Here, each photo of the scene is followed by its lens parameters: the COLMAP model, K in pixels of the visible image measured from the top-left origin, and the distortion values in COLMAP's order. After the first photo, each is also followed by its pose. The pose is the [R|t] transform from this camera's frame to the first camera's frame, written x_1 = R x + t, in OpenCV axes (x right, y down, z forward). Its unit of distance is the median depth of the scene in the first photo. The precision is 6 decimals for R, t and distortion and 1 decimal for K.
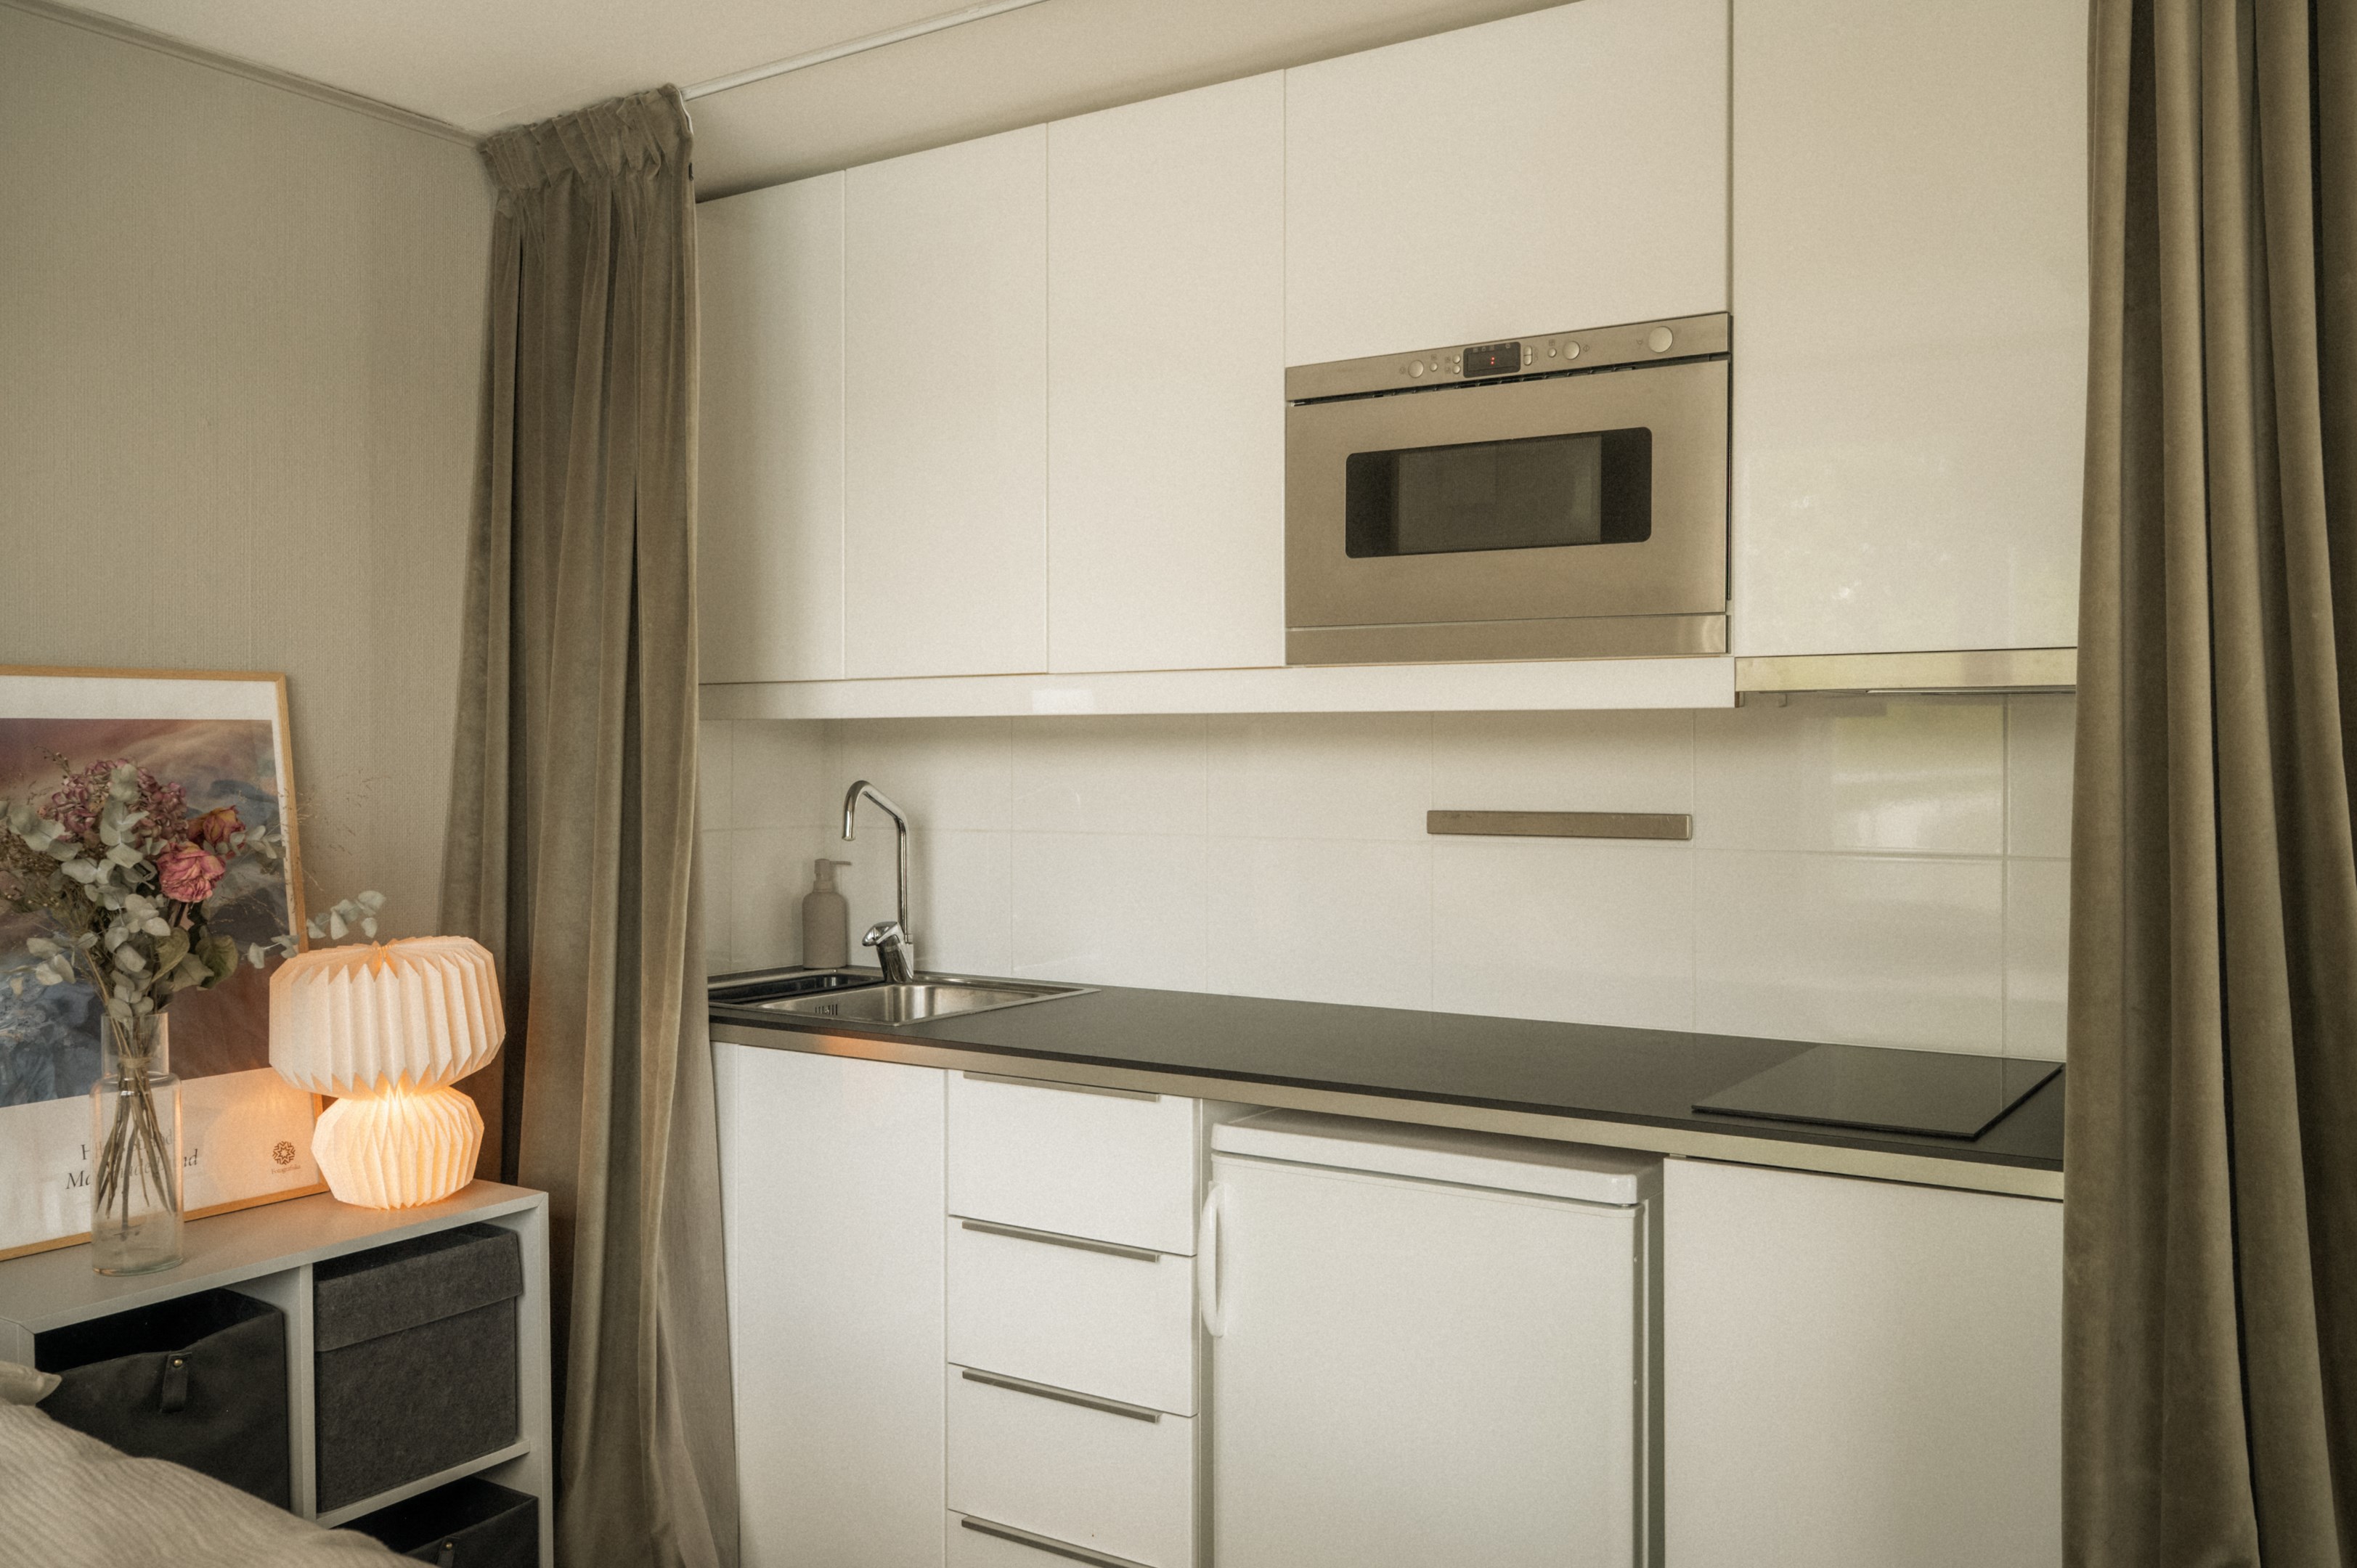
lens RADIAL K [[1919.4, 0, 1178.5], [0, 1919.4, 784.0], [0, 0, 1]] dist [-0.004465, -0.001497]
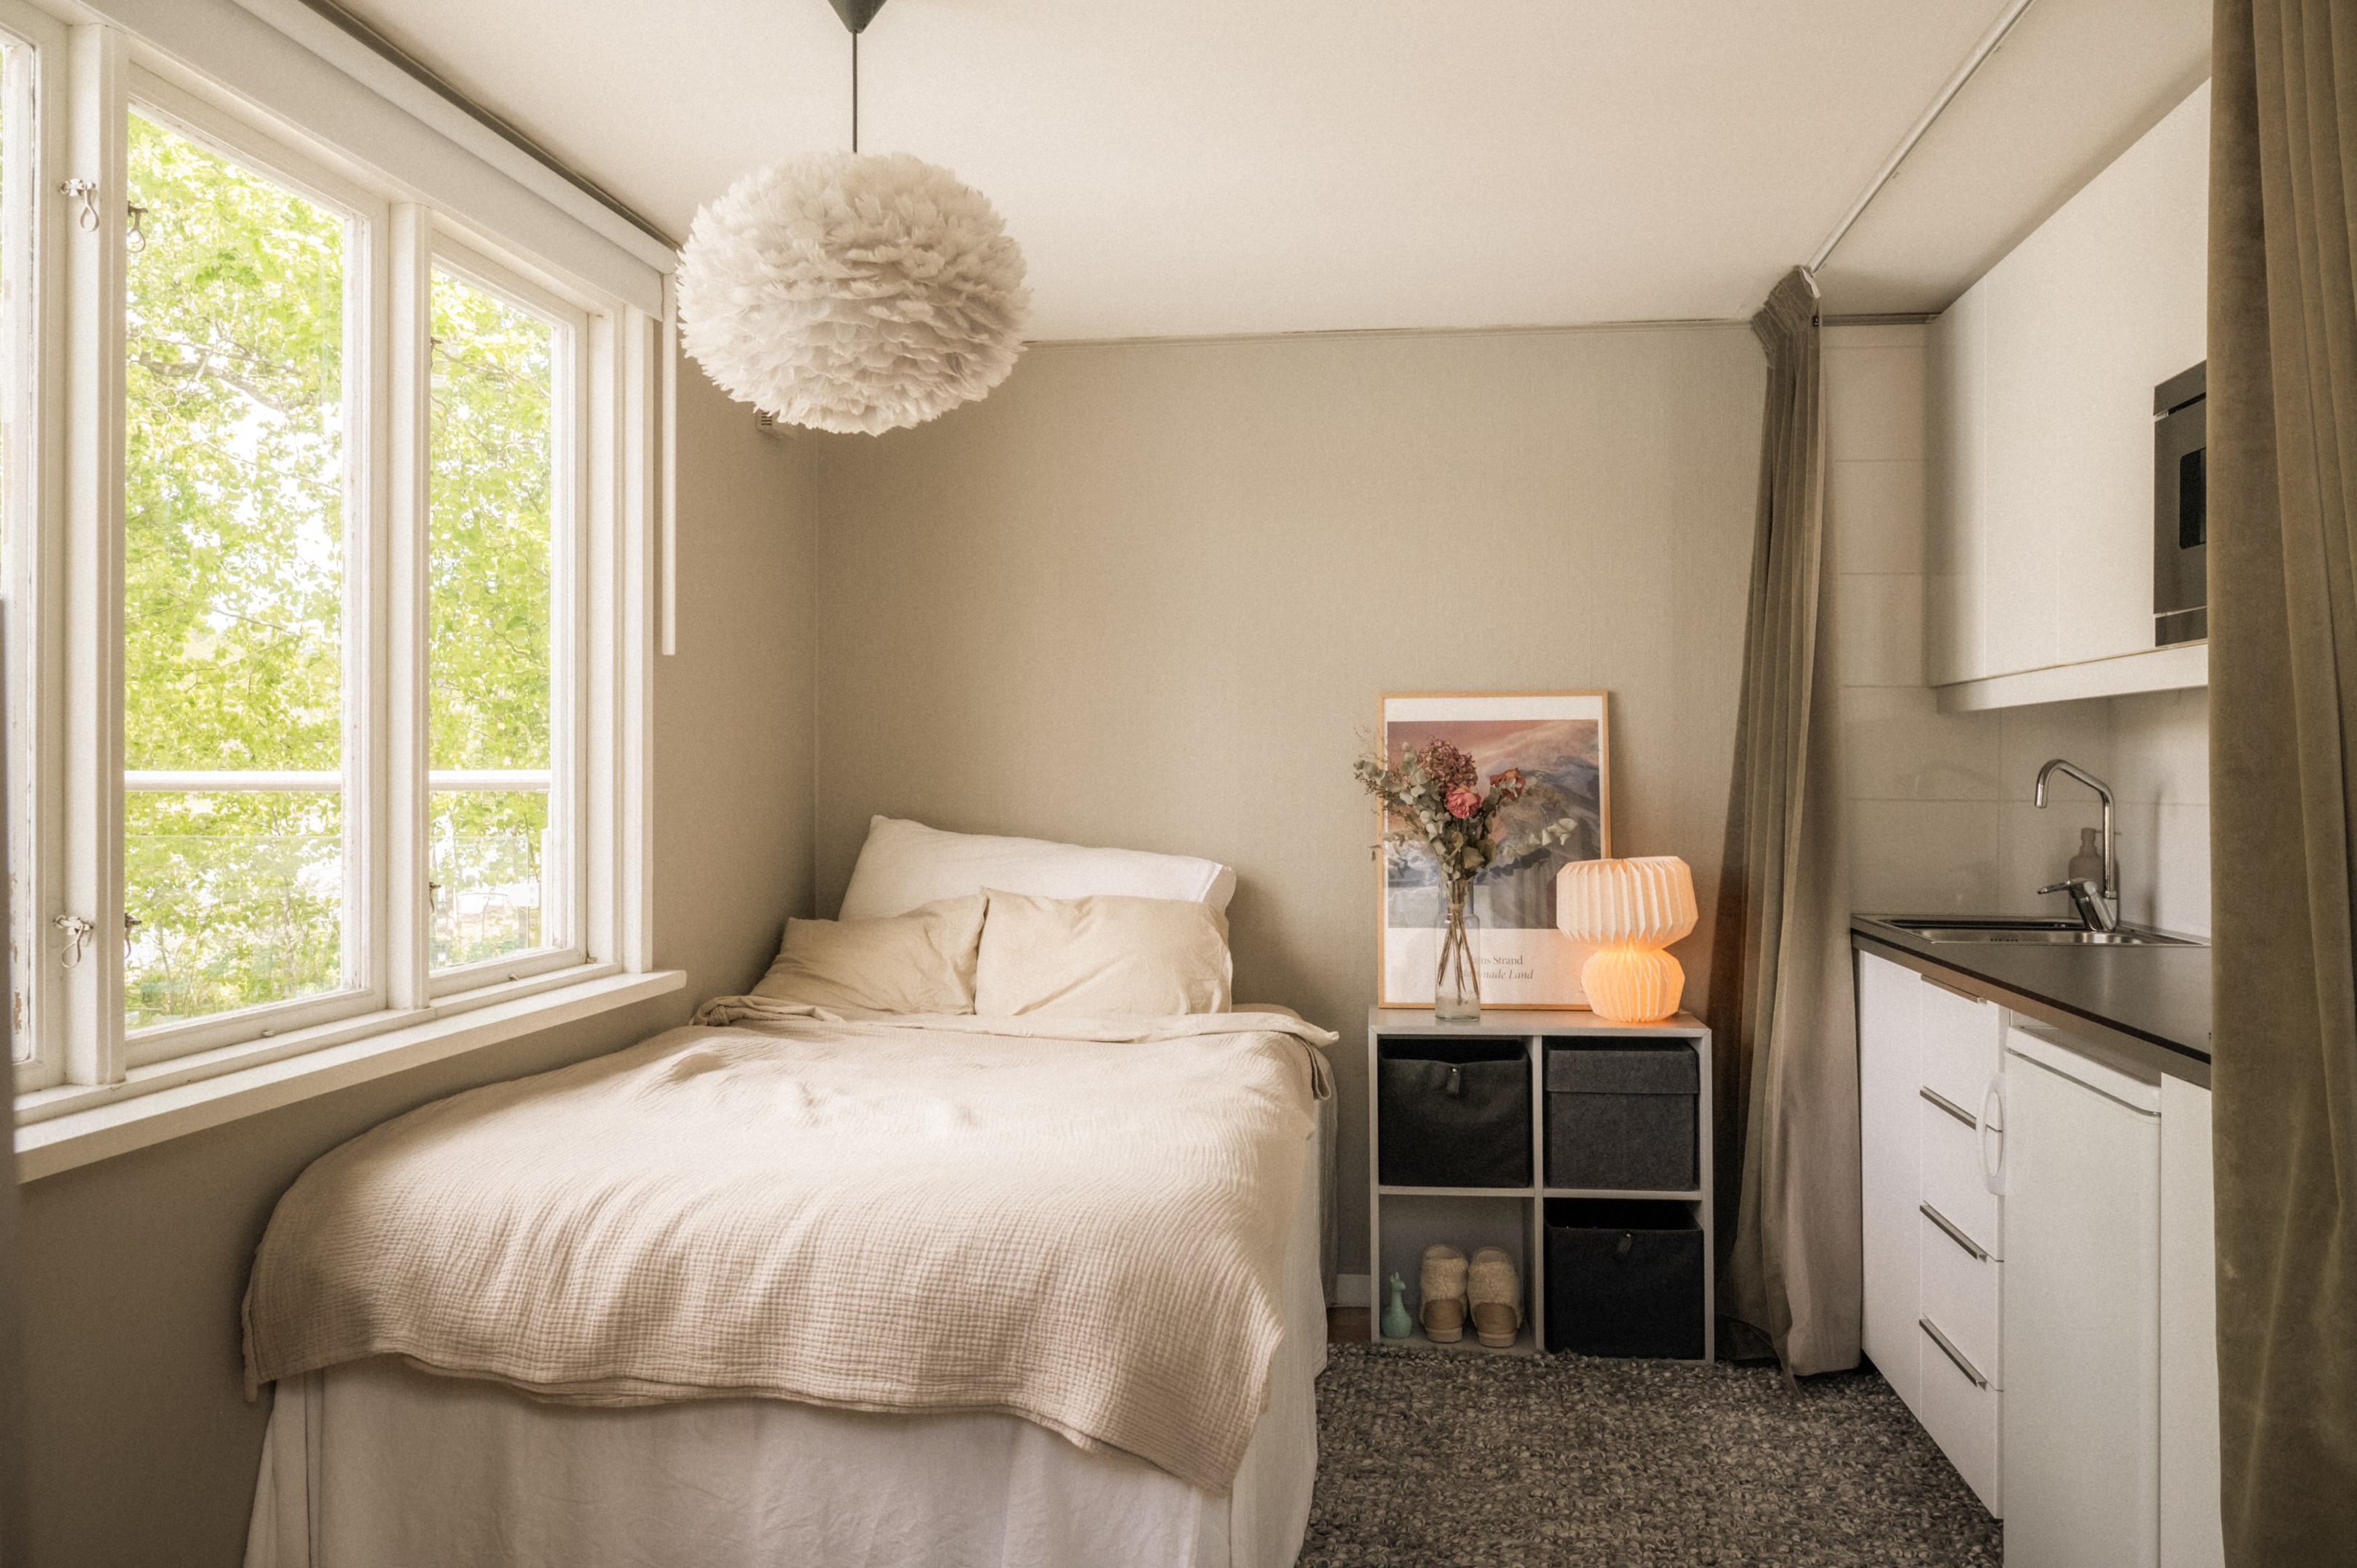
lens RADIAL K [[1776.0, 0, 1178.5], [0, 1776.0, 784.0], [0, 0, 1]] dist [0.003881, 0.000362]
pose [[0.434172, 0.006952, -0.900803, 0.747242], [-0.015868, 0.999874, 0.000068, 0.027906], [0.900690, 0.014265, 0.434228, 0.019856]]
